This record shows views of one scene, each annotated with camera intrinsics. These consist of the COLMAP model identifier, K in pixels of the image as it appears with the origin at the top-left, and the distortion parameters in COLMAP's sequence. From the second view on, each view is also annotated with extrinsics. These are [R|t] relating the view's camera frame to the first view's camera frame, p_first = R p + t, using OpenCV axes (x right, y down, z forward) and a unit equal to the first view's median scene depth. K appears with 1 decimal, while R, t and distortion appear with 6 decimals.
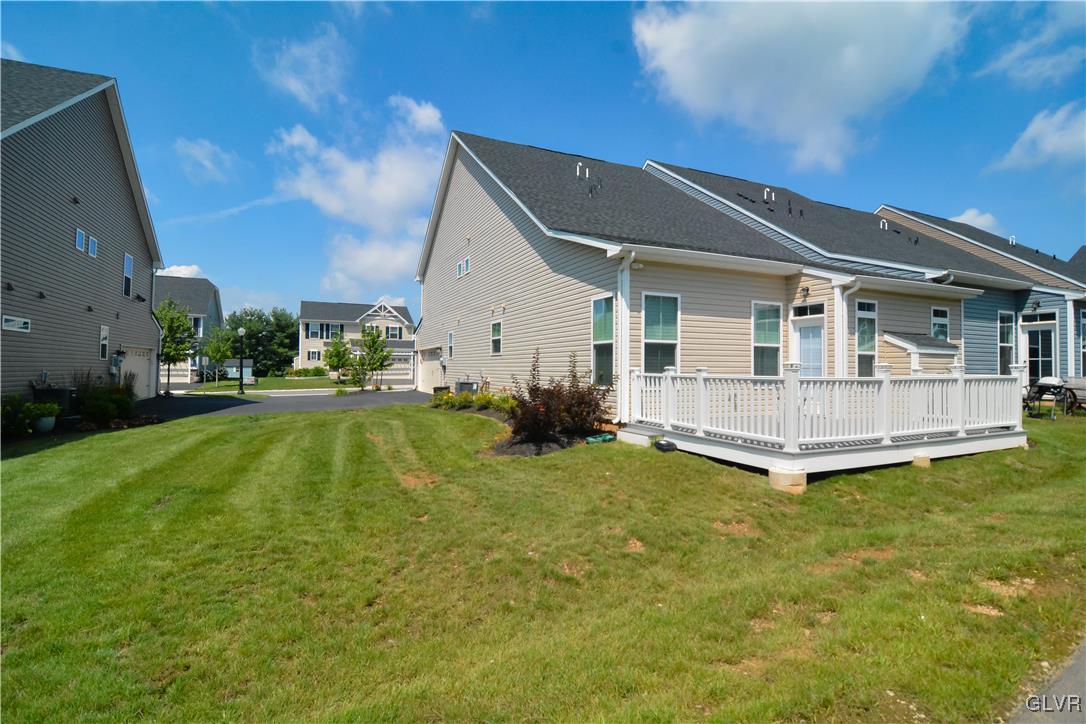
lens RADIAL K [[532.1, 0, 549.0], [0, 532.1, 357.0], [0, 0, 1]] dist [-0.000890, -0.015762]
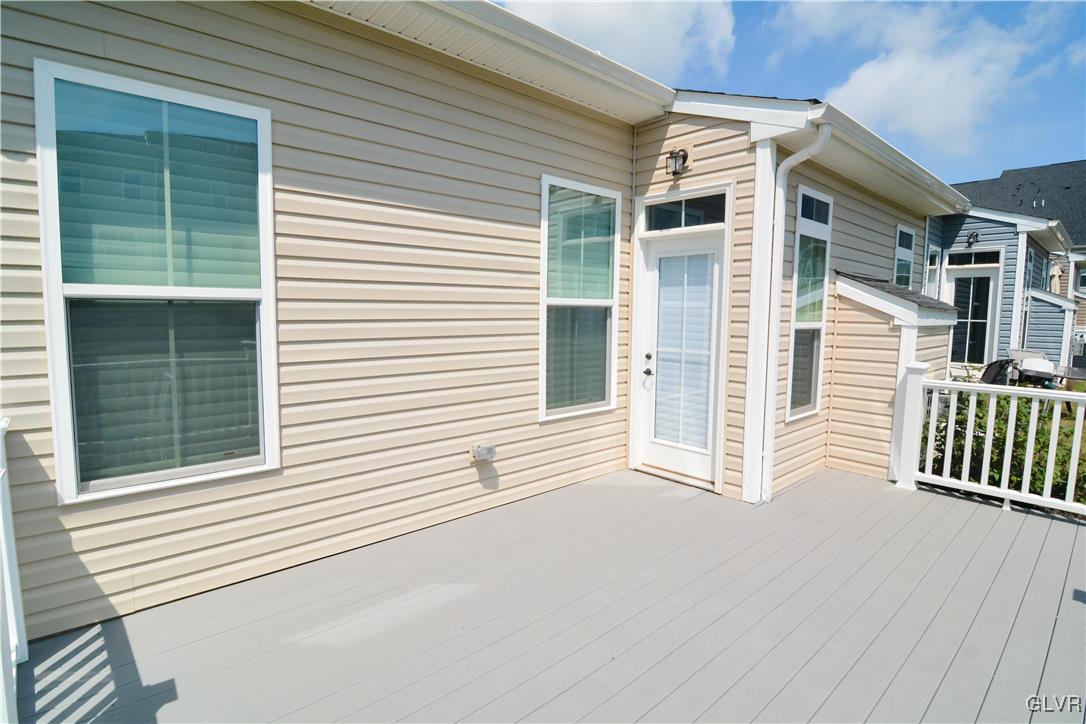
lens RADIAL K [[532.1, 0, 549.0], [0, 532.1, 357.0], [0, 0, 1]] dist [-0.000890, -0.015762]
pose [[0.954489, -0.023679, 0.297303, 0.276895], [-0.010802, 0.993444, 0.113805, -0.026746], [-0.298049, -0.111837, 0.947976, 0.649473]]
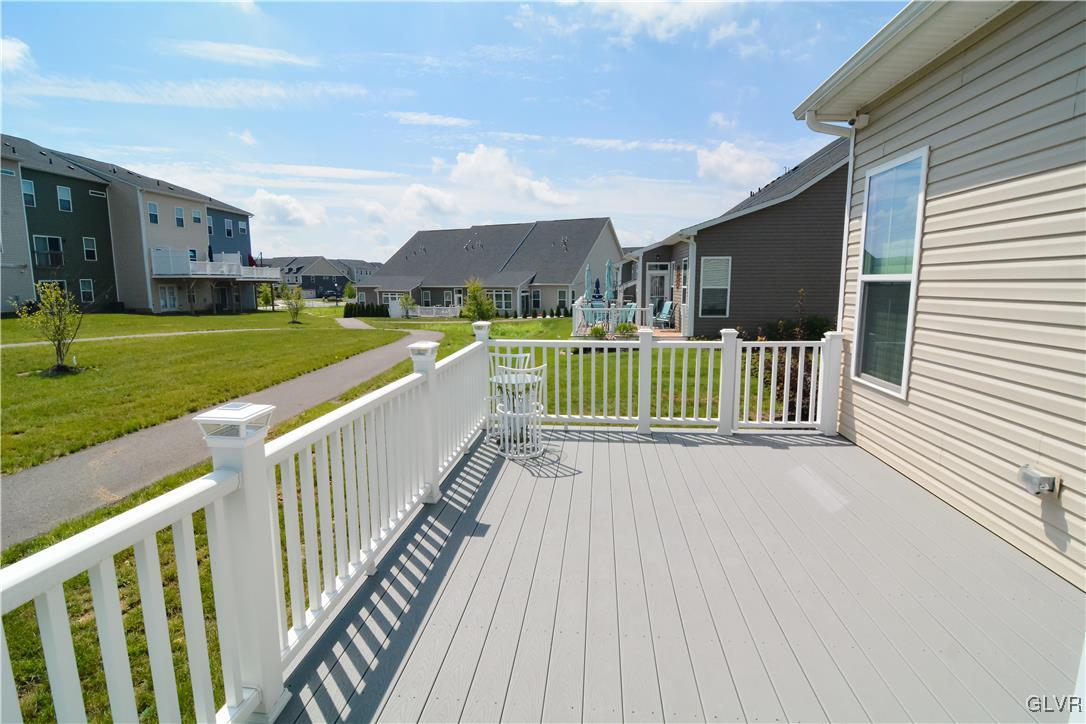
lens RADIAL K [[532.1, 0, 549.0], [0, 532.1, 357.0], [0, 0, 1]] dist [-0.000890, -0.015762]
pose [[-0.507160, 0.112221, -0.854515, 0.662160], [0.017245, 0.992609, 0.120121, -0.019970], [0.861680, 0.046185, -0.505347, 0.900219]]
